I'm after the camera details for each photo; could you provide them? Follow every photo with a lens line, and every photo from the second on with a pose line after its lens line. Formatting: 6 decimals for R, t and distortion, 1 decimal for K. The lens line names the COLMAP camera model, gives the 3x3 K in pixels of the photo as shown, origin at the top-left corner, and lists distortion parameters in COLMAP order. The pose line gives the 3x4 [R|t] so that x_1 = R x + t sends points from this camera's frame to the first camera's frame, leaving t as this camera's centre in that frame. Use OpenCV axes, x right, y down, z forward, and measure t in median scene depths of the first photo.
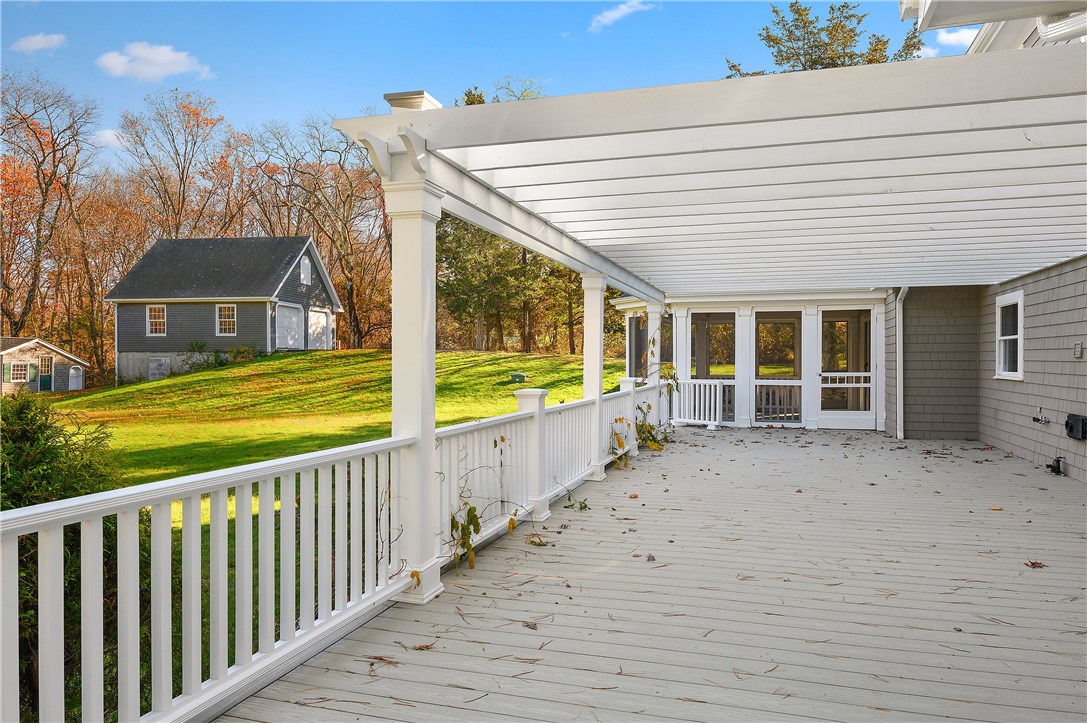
lens RADIAL K [[740.9, 0, 543.5], [0, 740.9, 361.5], [0, 0, 1]] dist [0.002608, 0.000755]
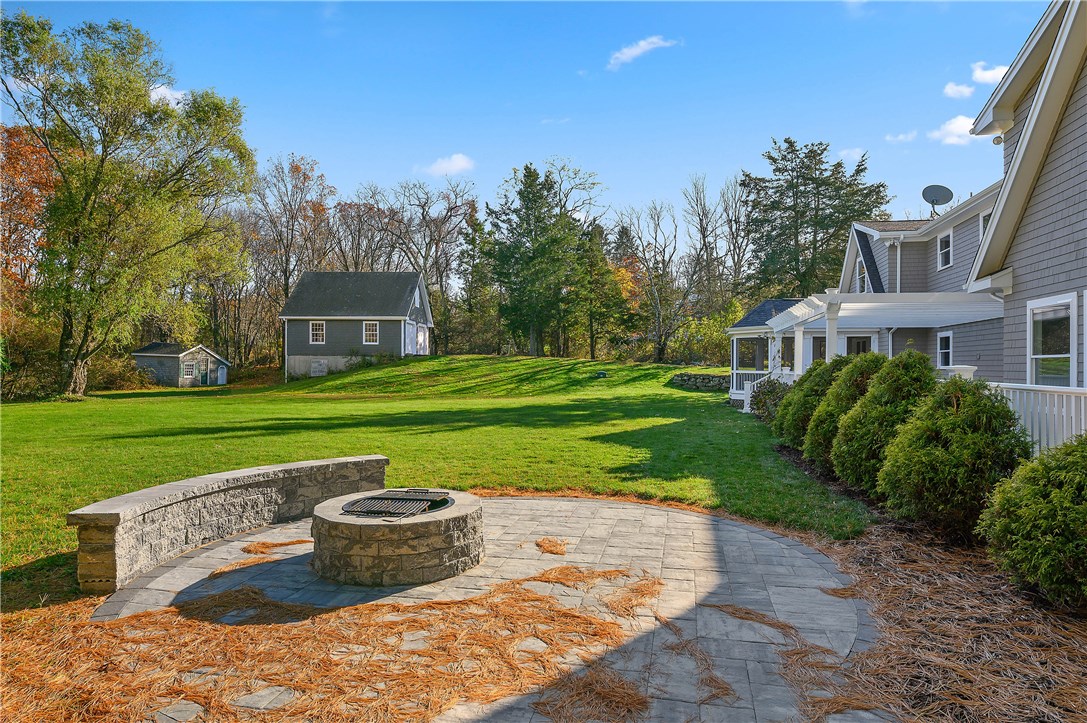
lens RADIAL K [[645.8, 0, 543.5], [0, 645.8, 361.5], [0, 0, 1]] dist [-0.001238, -0.000147]
pose [[0.997205, 0.006113, 0.074464, -0.196776], [-0.005503, 0.999950, -0.008405, 0.006172], [-0.074512, 0.007972, 0.997188, -0.233005]]
